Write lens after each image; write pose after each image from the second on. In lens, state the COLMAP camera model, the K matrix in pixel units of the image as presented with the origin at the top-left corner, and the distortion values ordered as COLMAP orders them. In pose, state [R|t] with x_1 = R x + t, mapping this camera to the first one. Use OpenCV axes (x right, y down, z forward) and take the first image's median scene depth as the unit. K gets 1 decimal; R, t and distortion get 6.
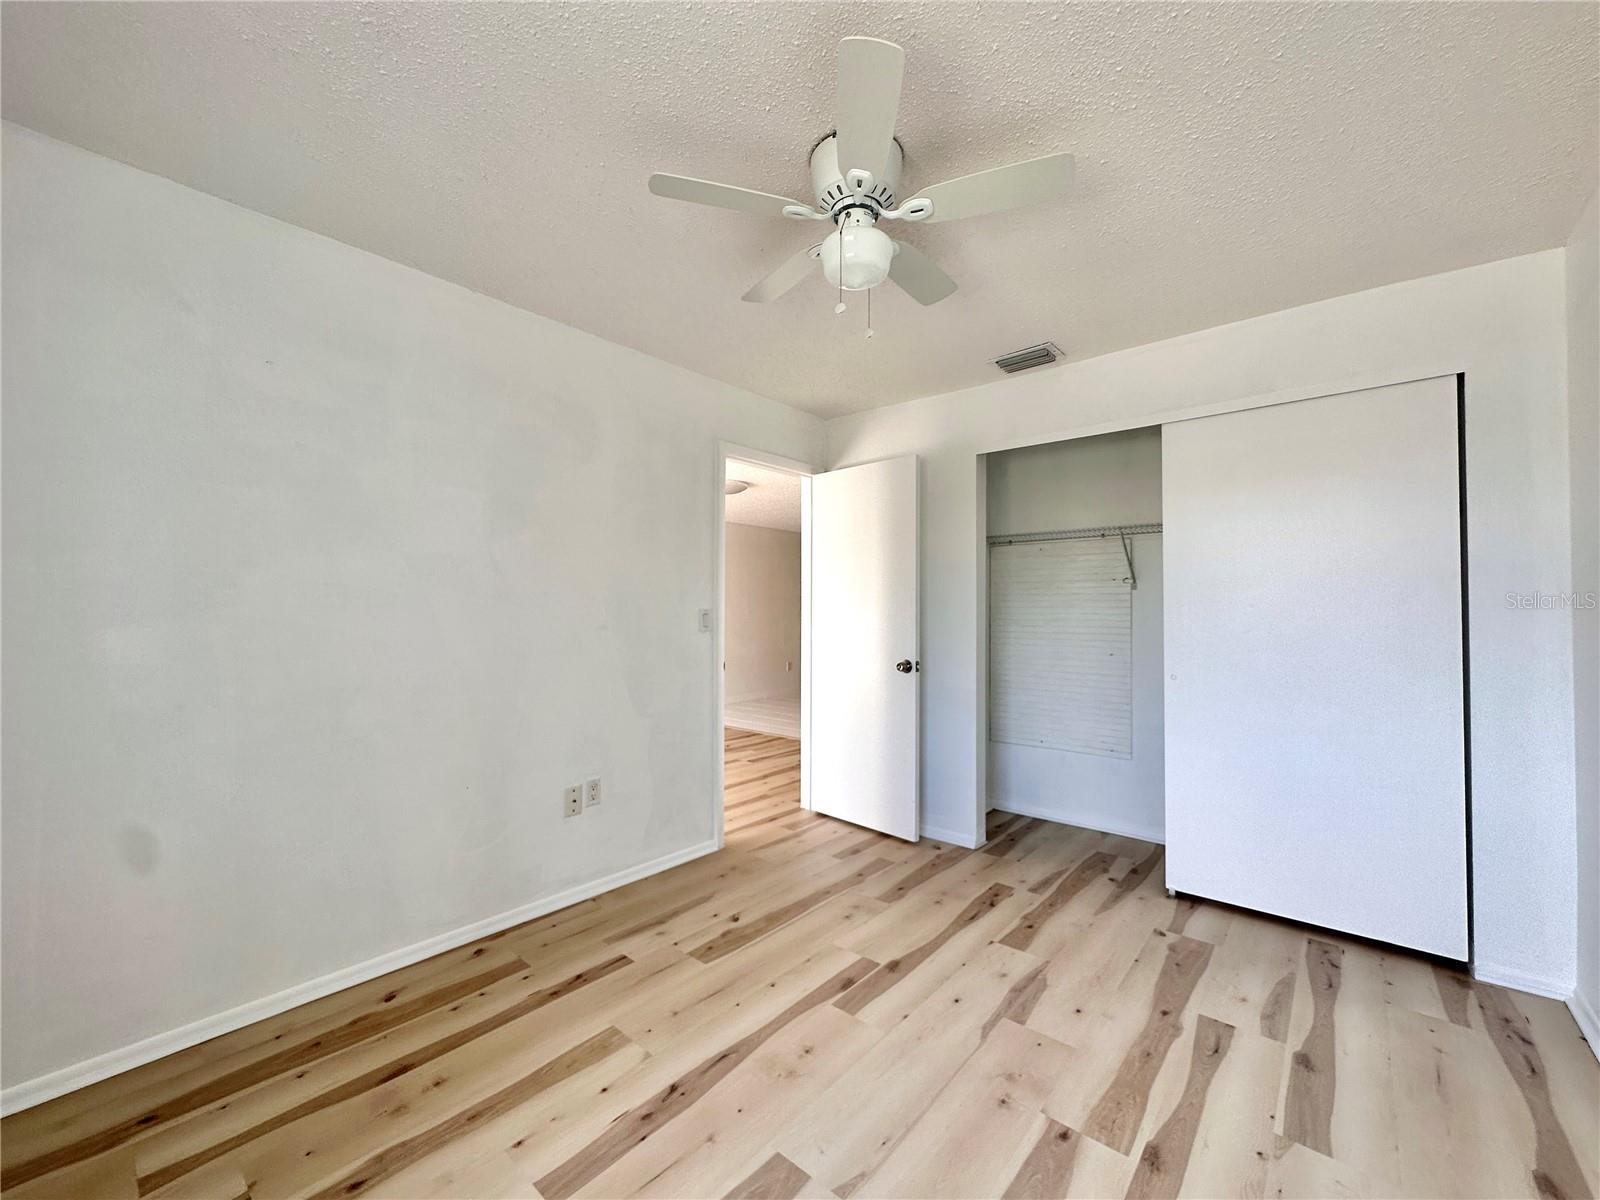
lens RADIAL K [[641.4, 0, 794.1], [0, 641.4, 598.5], [0, 0, 1]] dist [-0.005463, 0.001214]
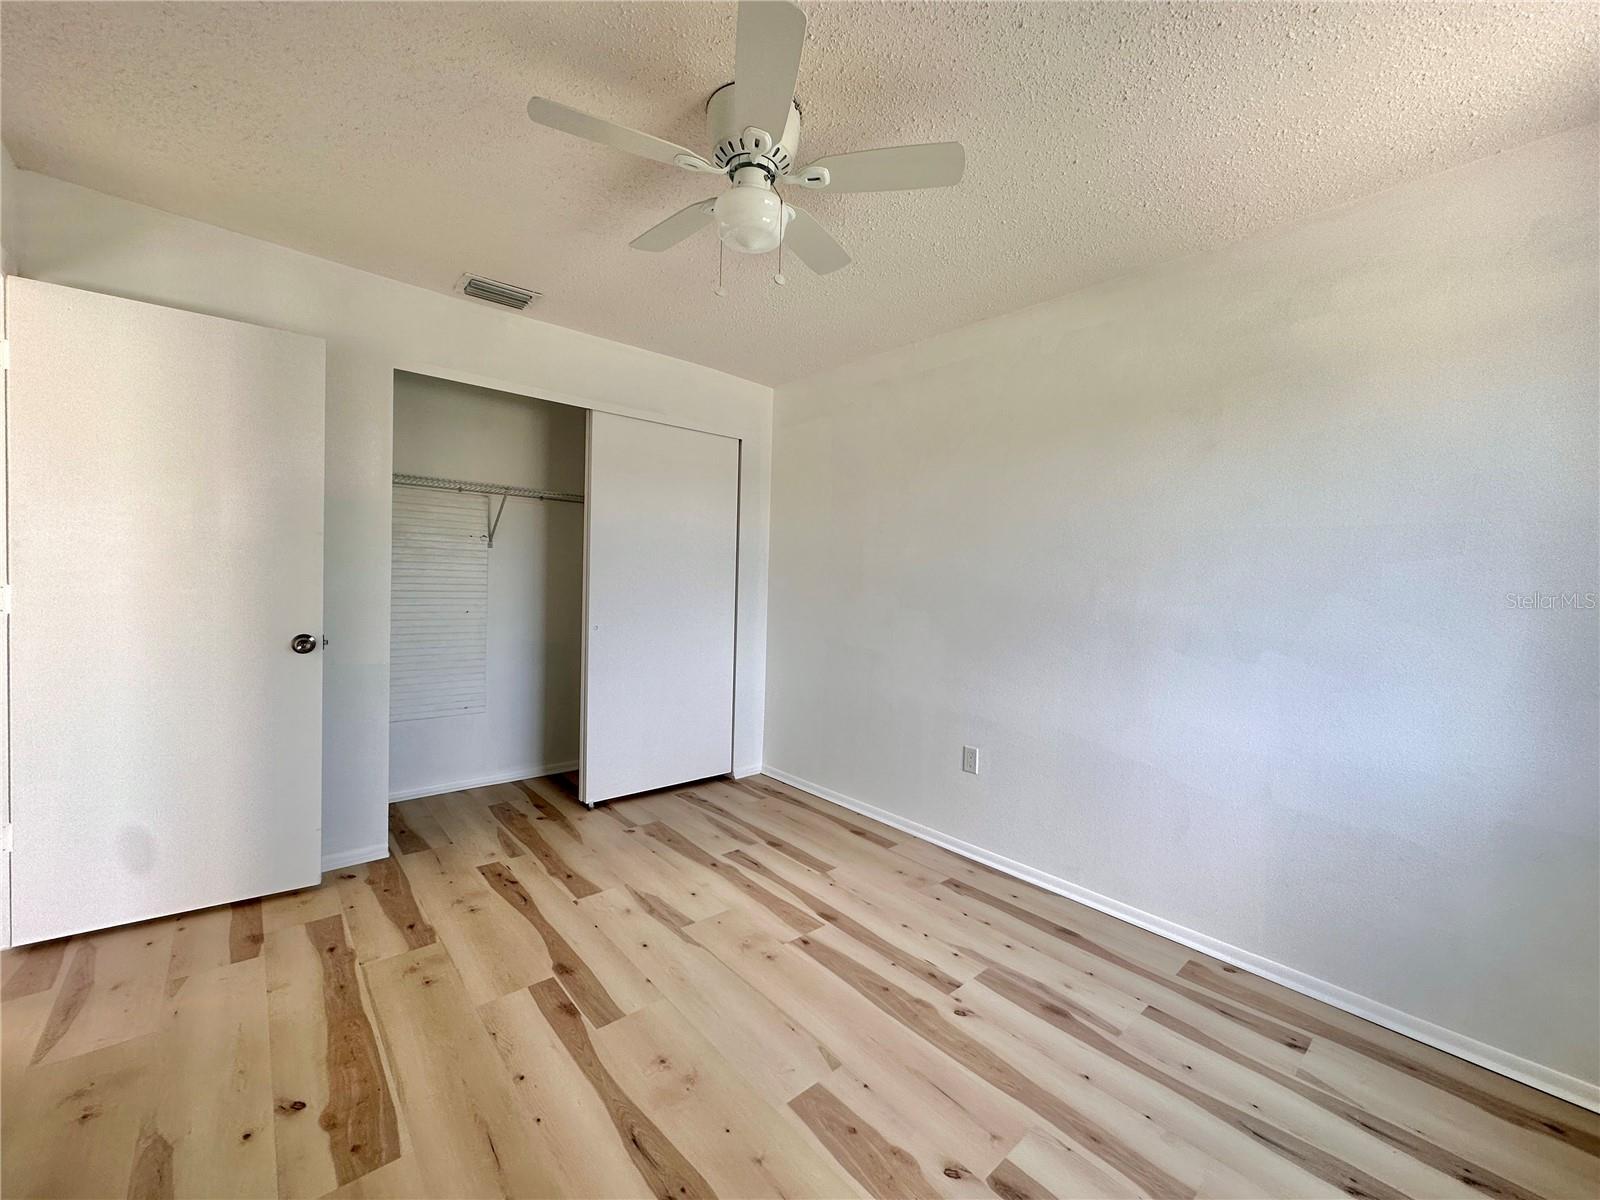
lens RADIAL K [[641.4, 0, 802.7], [0, 641.4, 603.7], [0, 0, 1]] dist [-0.005463, 0.001214]
pose [[0.128682, -0.038962, 0.990920, -0.678503], [-0.051633, 0.997609, 0.045930, 0.003823], [-0.990341, -0.057074, 0.126363, 0.590117]]
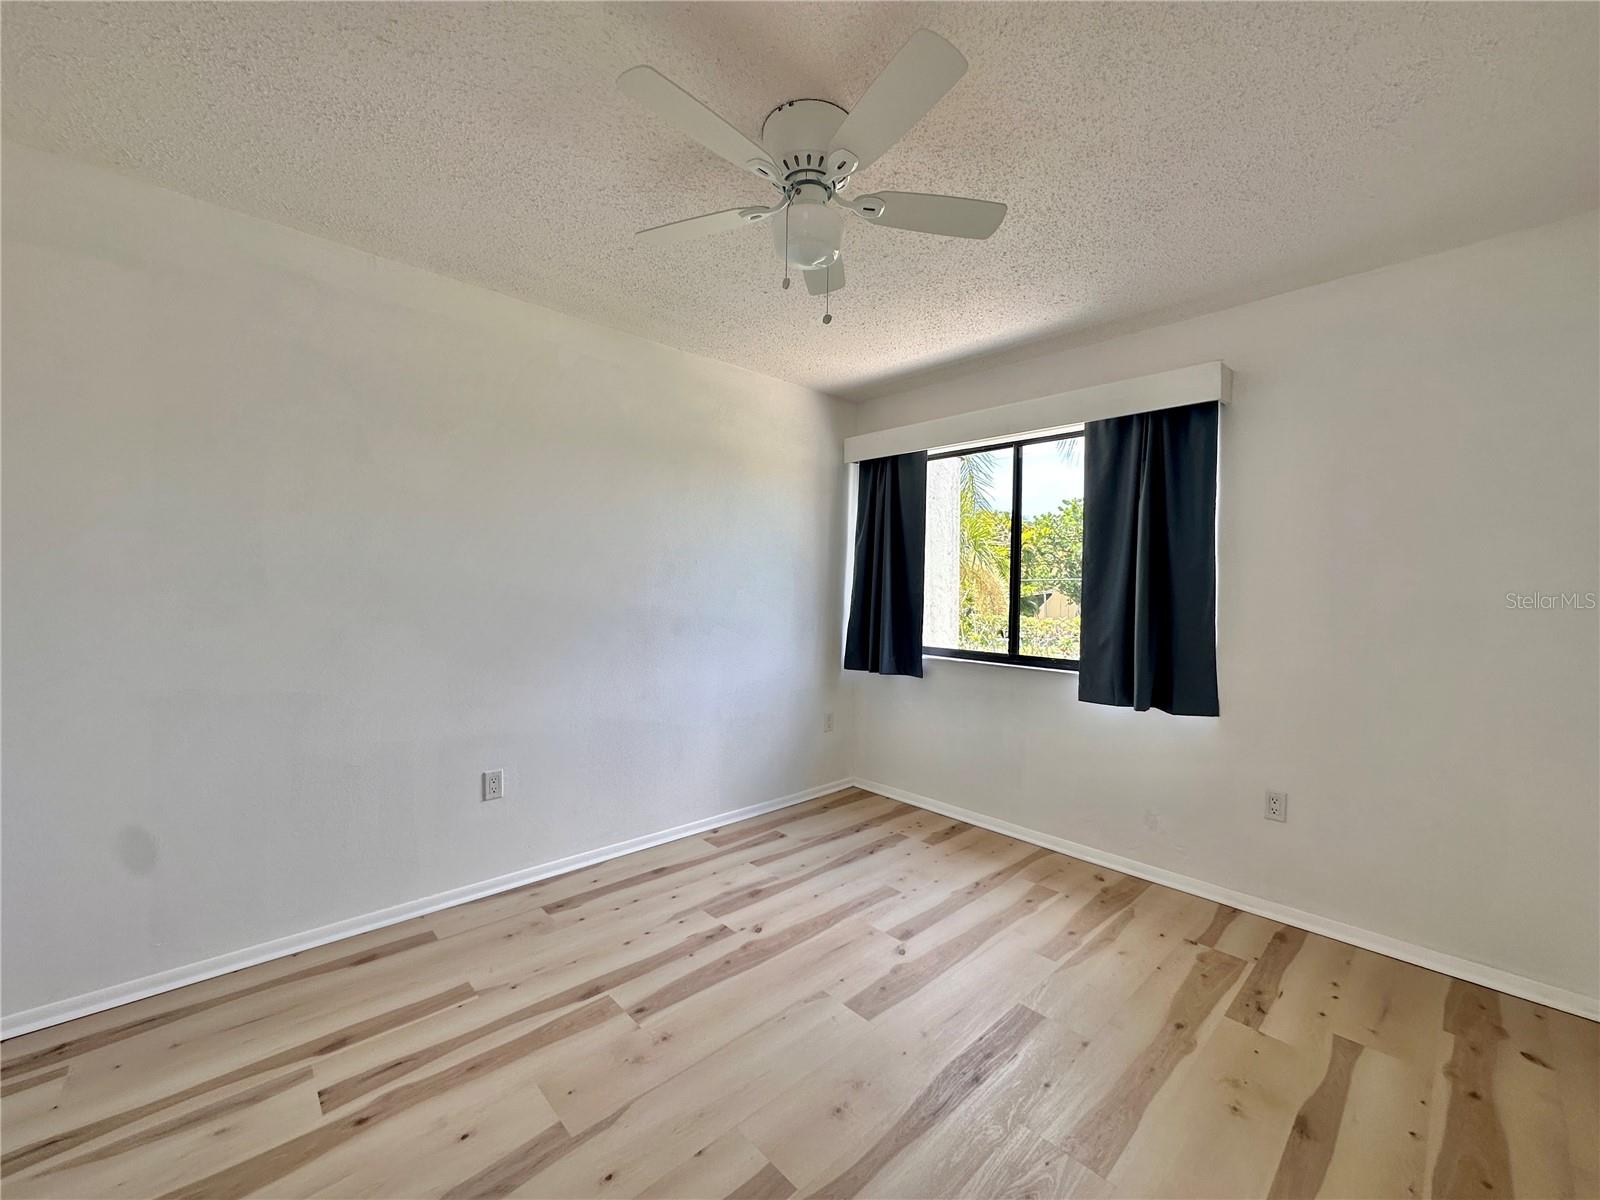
lens RADIAL K [[641.4, 0, 800.7], [0, 641.4, 599.3], [0, 0, 1]] dist [-0.005463, 0.001214]
pose [[-0.995301, -0.019914, 0.094763, 0.002624], [-0.020155, 0.999796, -0.001585, 0.018415], [-0.094712, -0.003488, -0.995499, 1.519232]]
